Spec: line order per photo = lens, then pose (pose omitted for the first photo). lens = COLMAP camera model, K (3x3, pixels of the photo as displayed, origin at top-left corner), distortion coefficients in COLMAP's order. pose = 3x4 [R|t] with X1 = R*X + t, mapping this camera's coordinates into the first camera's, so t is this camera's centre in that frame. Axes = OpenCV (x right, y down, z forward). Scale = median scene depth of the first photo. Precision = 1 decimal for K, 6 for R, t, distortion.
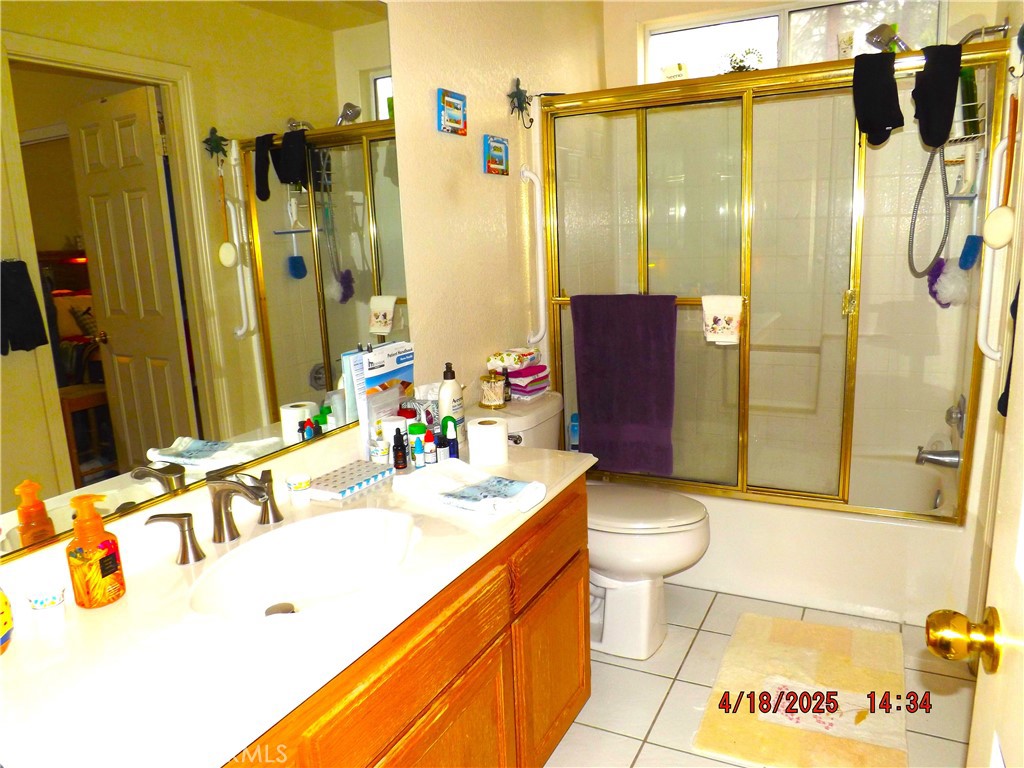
lens RADIAL K [[735.2, 0, 512.0], [0, 735.2, 384.0], [0, 0, 1]] dist [-0.054639, 0.015106]
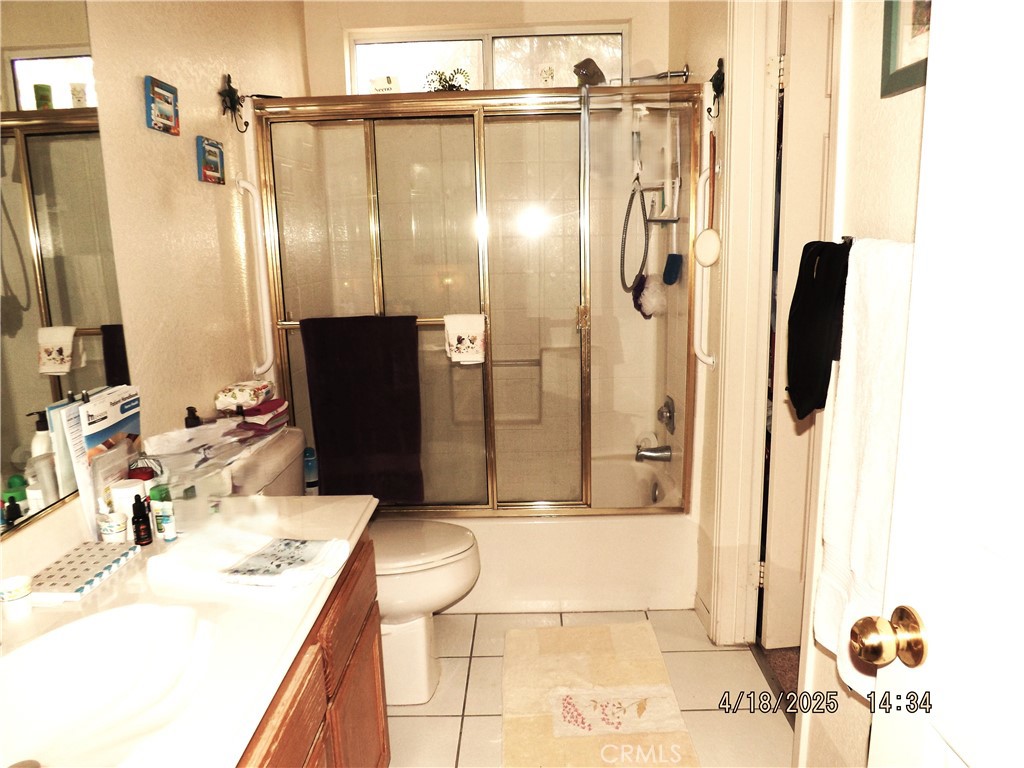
lens RADIAL K [[735.2, 0, 512.0], [0, 735.2, 384.0], [0, 0, 1]] dist [-0.054639, 0.015106]
pose [[0.896650, -0.068596, 0.437394, -0.095991], [0.077795, 0.996964, -0.003125, -0.019484], [-0.435852, 0.036830, 0.899264, 0.084798]]
